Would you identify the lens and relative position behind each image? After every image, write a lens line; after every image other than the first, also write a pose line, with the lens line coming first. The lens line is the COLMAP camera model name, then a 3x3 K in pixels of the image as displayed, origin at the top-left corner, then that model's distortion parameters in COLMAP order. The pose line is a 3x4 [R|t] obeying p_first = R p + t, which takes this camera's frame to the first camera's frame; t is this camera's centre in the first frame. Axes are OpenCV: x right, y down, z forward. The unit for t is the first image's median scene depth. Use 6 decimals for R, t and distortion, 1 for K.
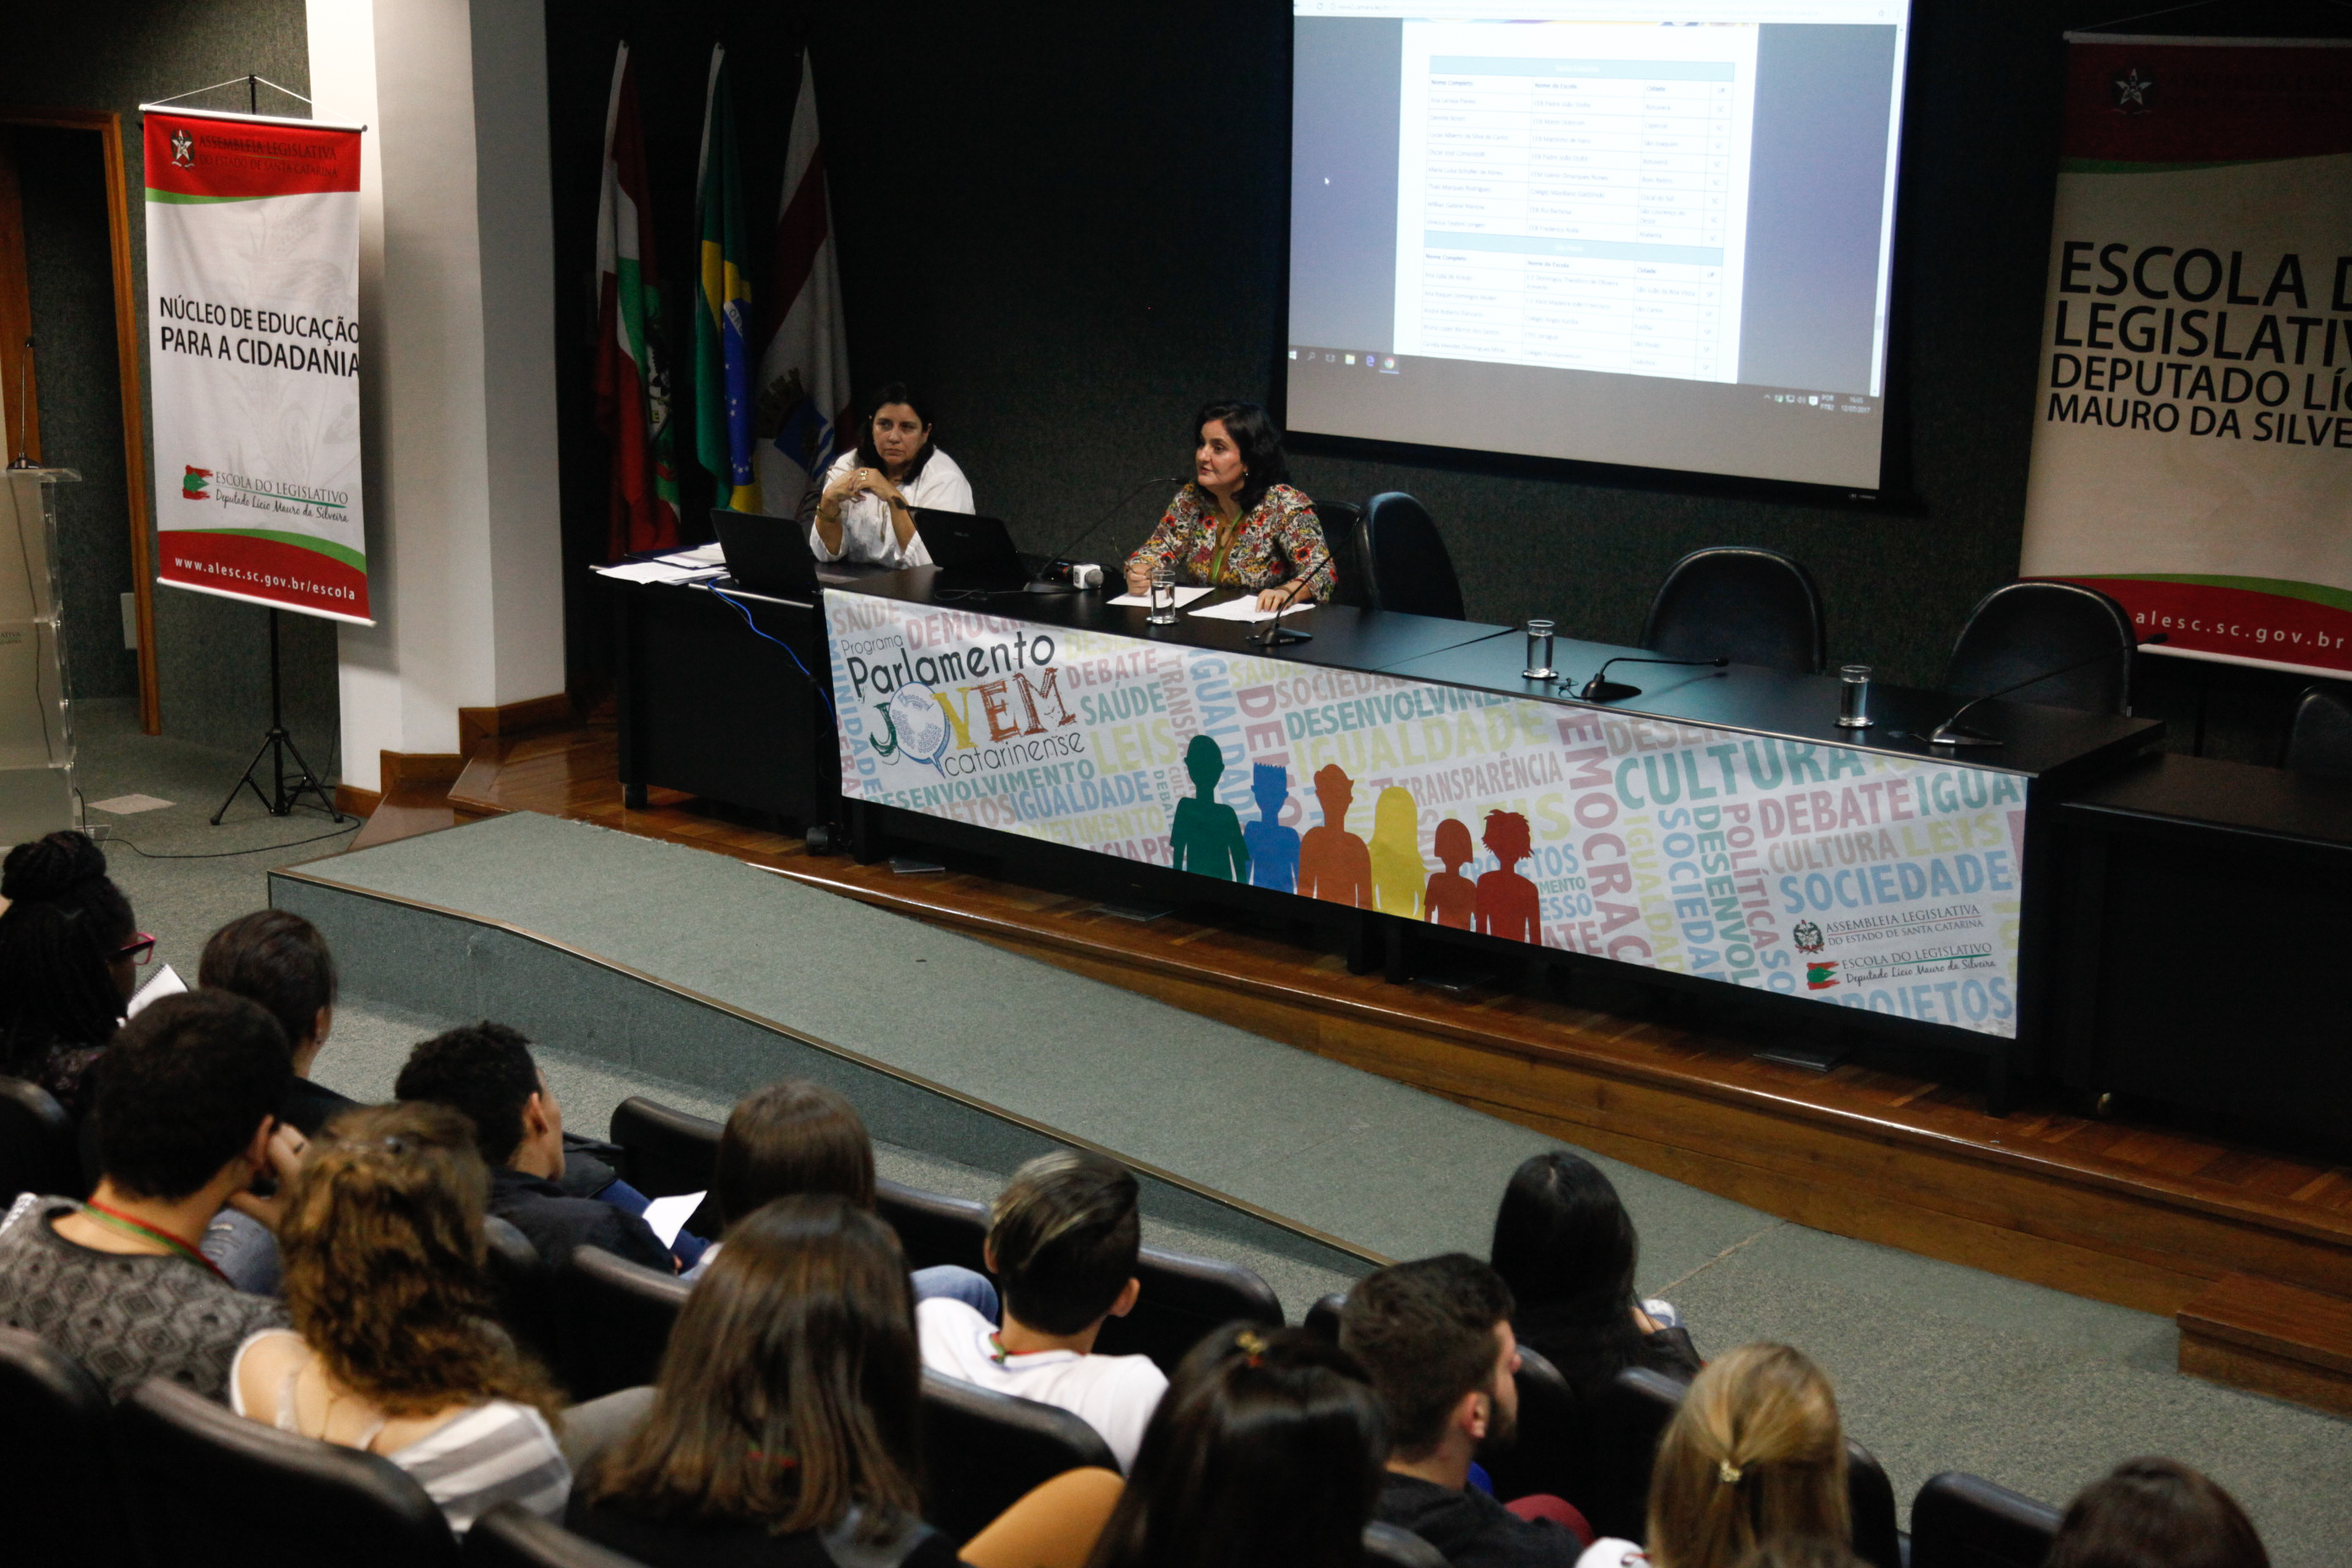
lens RADIAL K [[3520.5, 0, 1160.6], [0, 3520.5, 806.0], [0, 0, 1]] dist [0.167228, 0.000000]
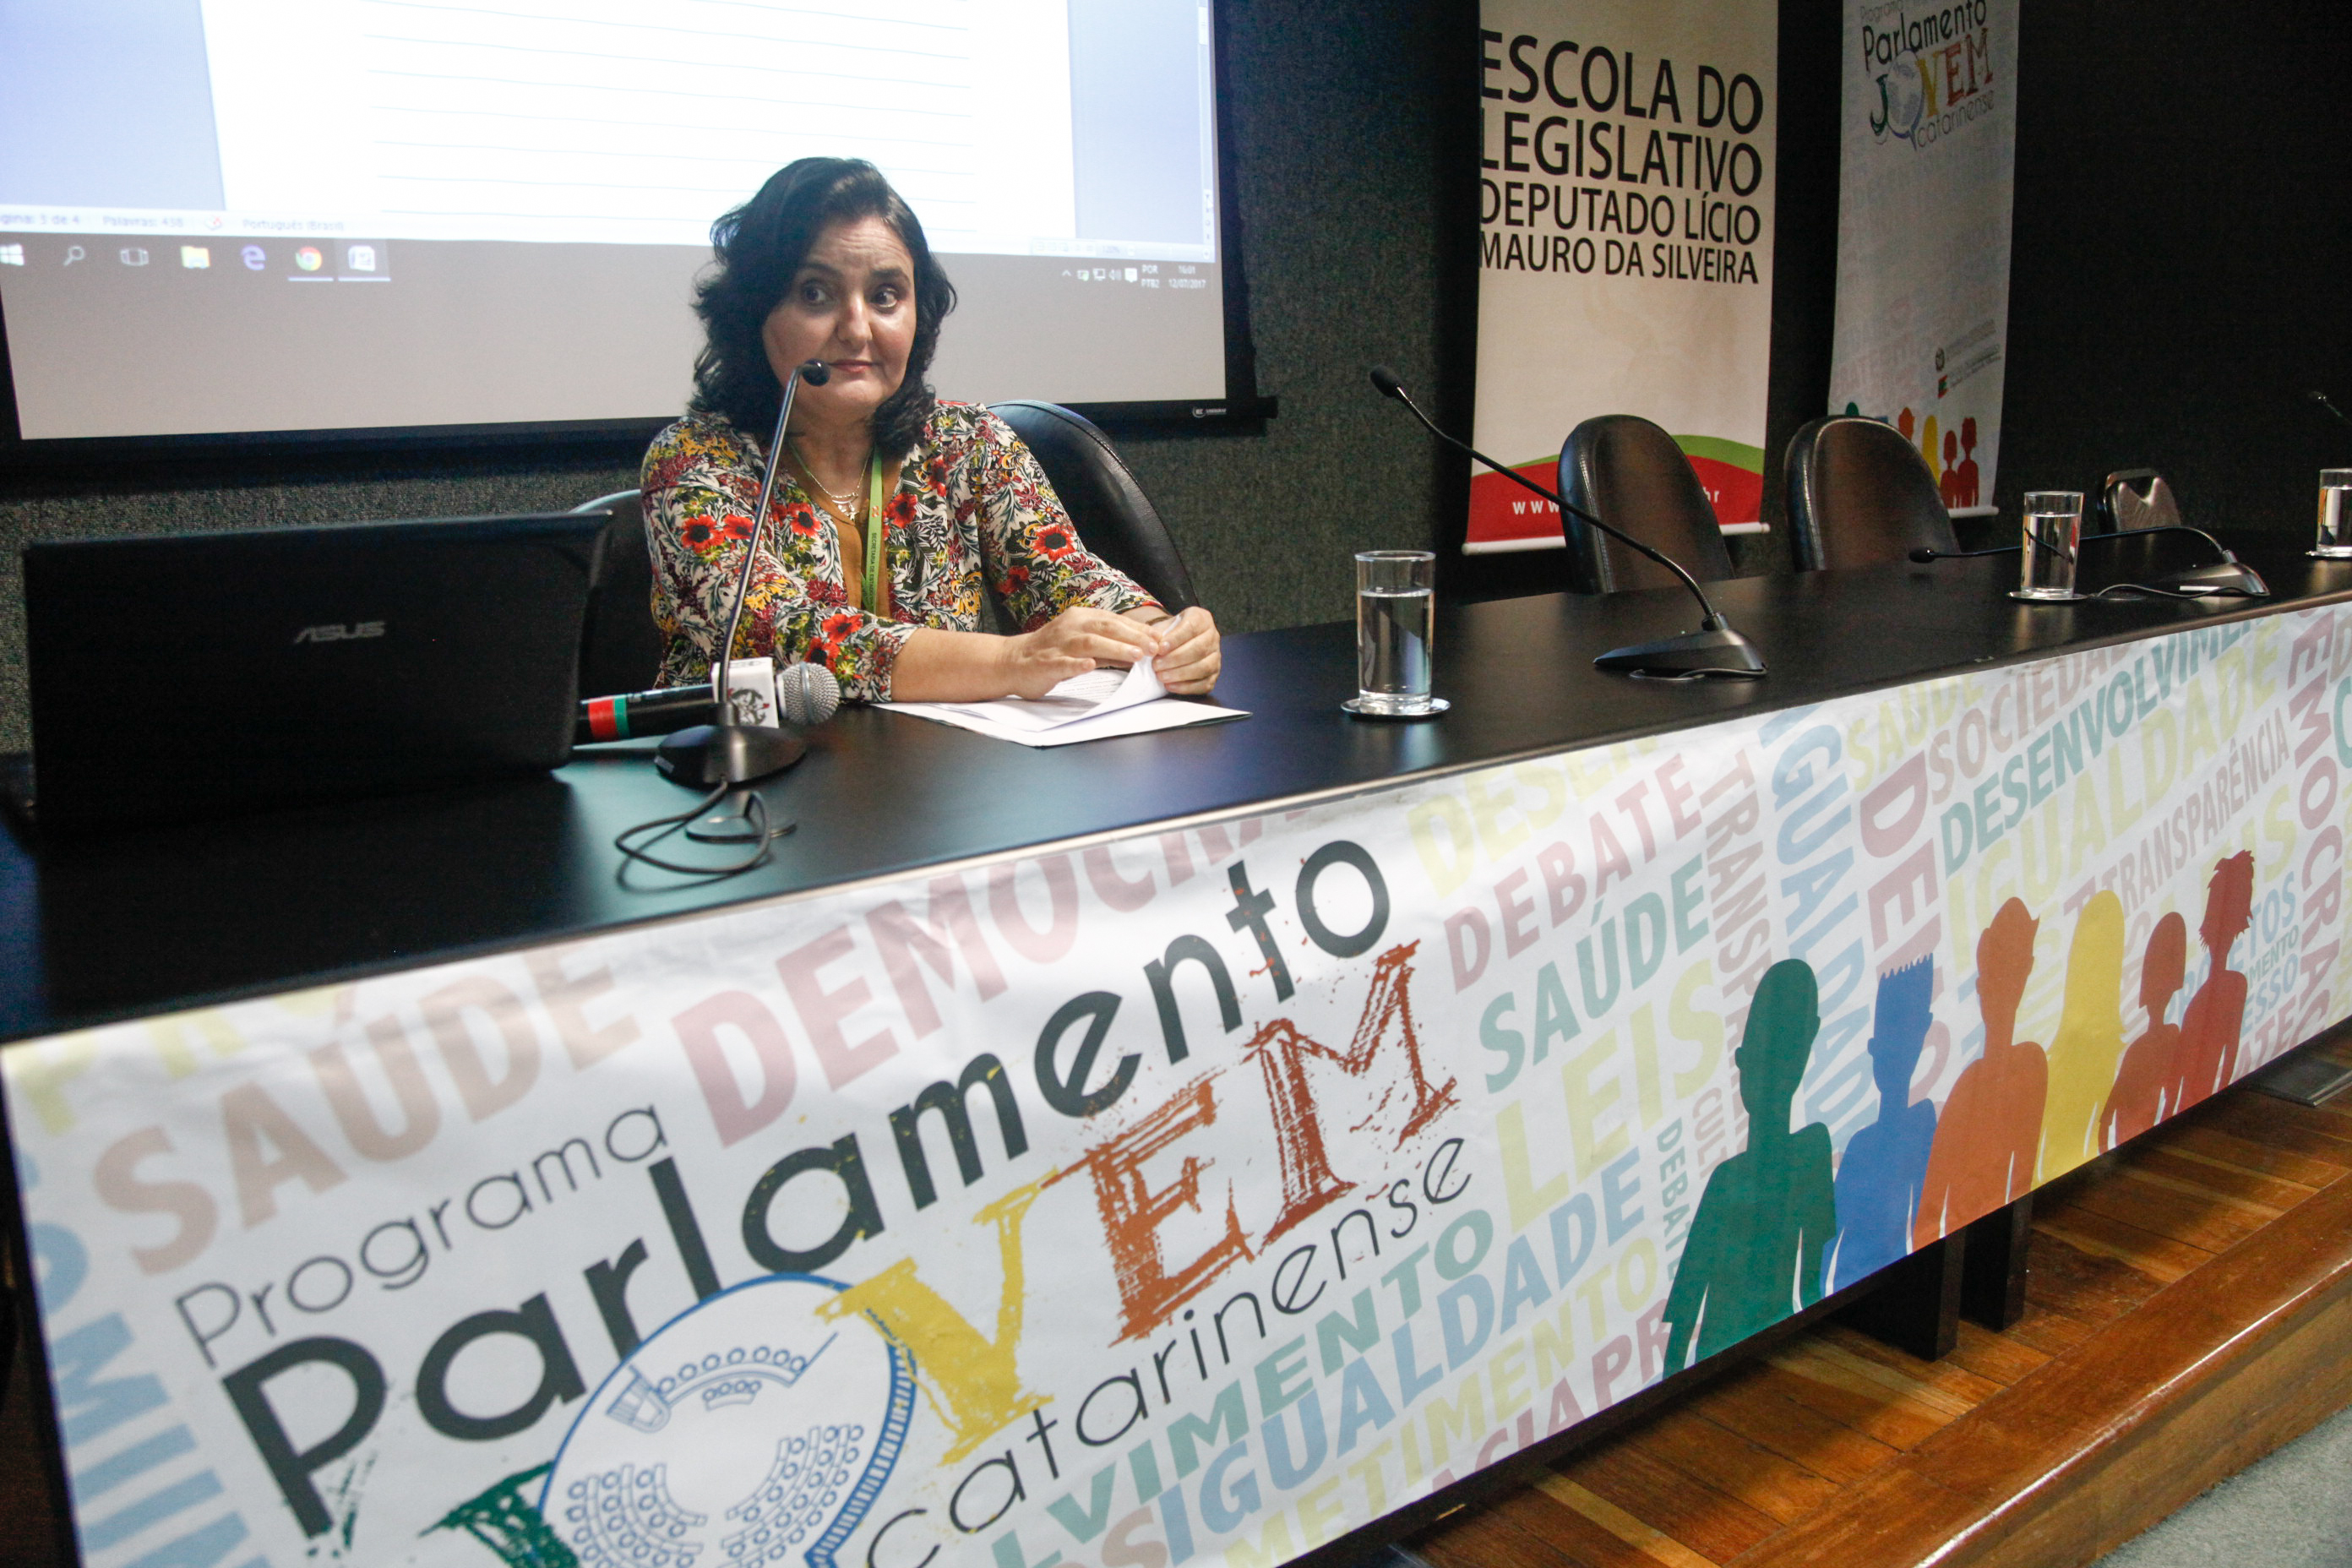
lens RADIAL K [[1825.4, 0, 1152.1], [0, 1825.4, 785.7], [0, 0, 1]] dist [-0.073379, 0.062164]
pose [[0.277229, -0.211730, 0.937184, -0.166228], [0.254912, 0.956669, 0.140726, -0.076820], [-0.926371, 0.199886, 0.319189, 0.997602]]
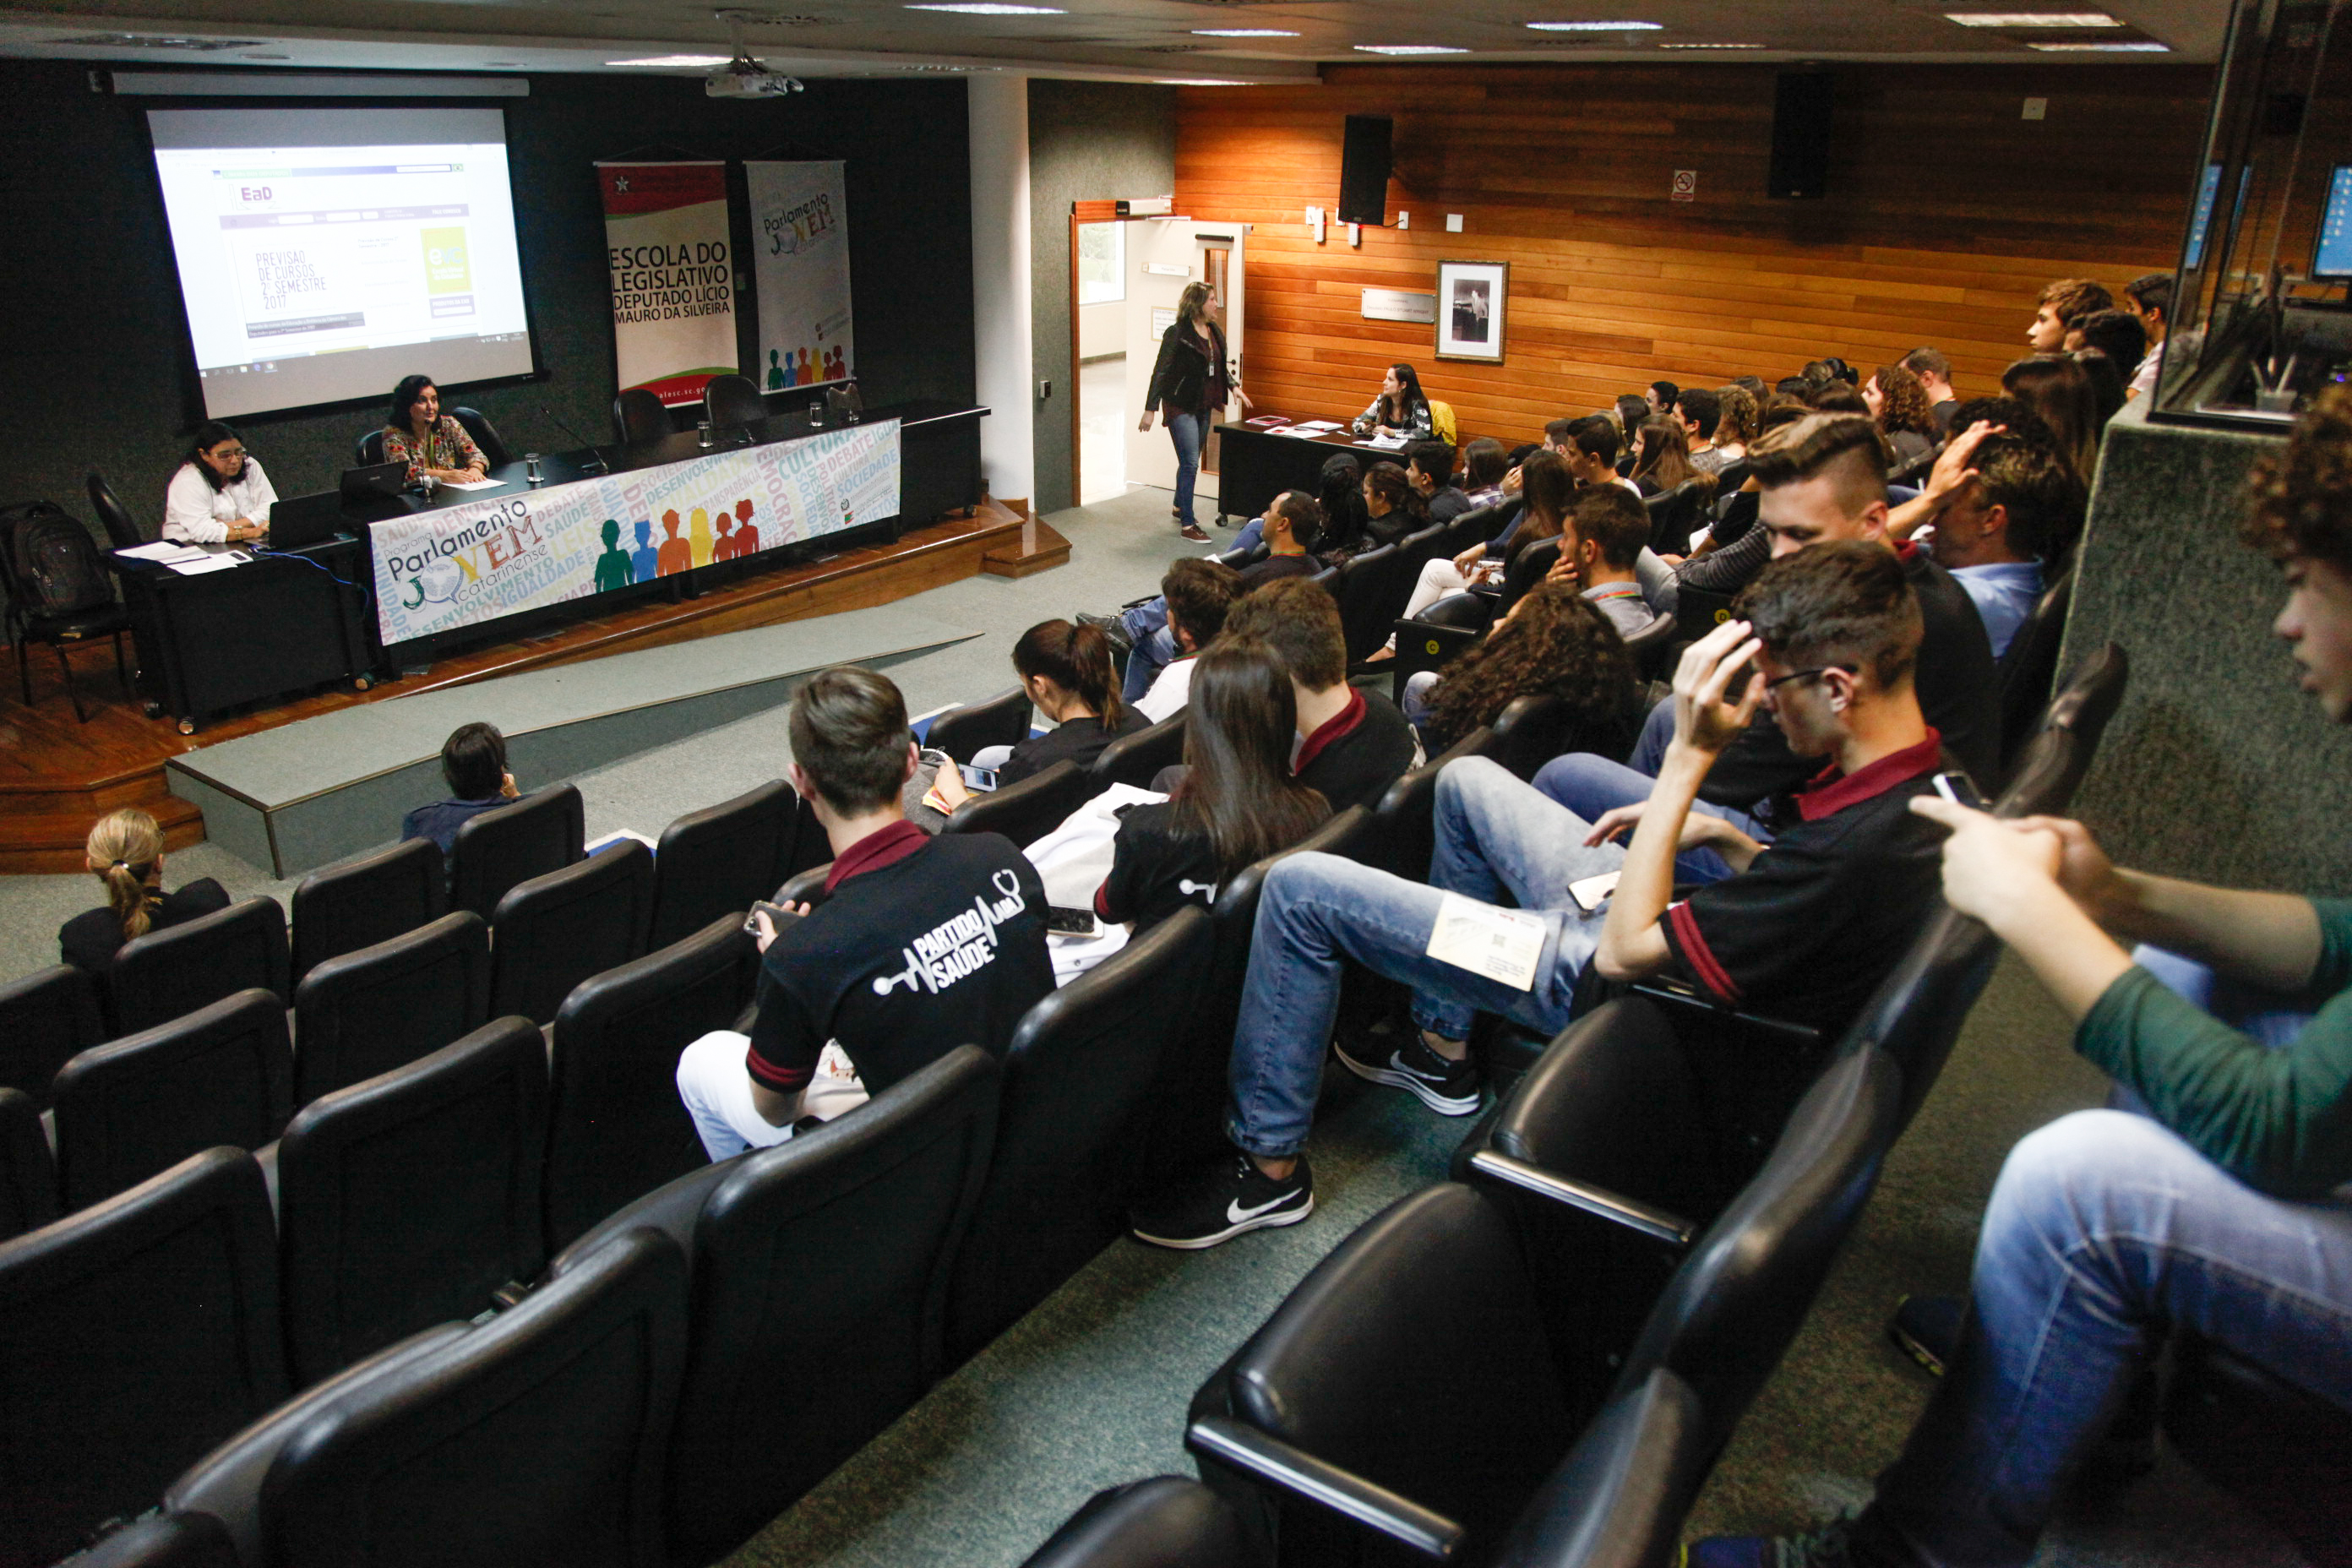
lens RADIAL K [[1661.9, 0, 1177.1], [0, 1661.9, 762.4], [0, 0, 1]] dist [-0.098876, 0.064312]
pose [[-0.036326, -0.373972, 0.926728, -0.935155], [0.224784, 0.900519, 0.372206, -0.173657], [-0.973731, 0.221834, 0.051350, 0.661498]]
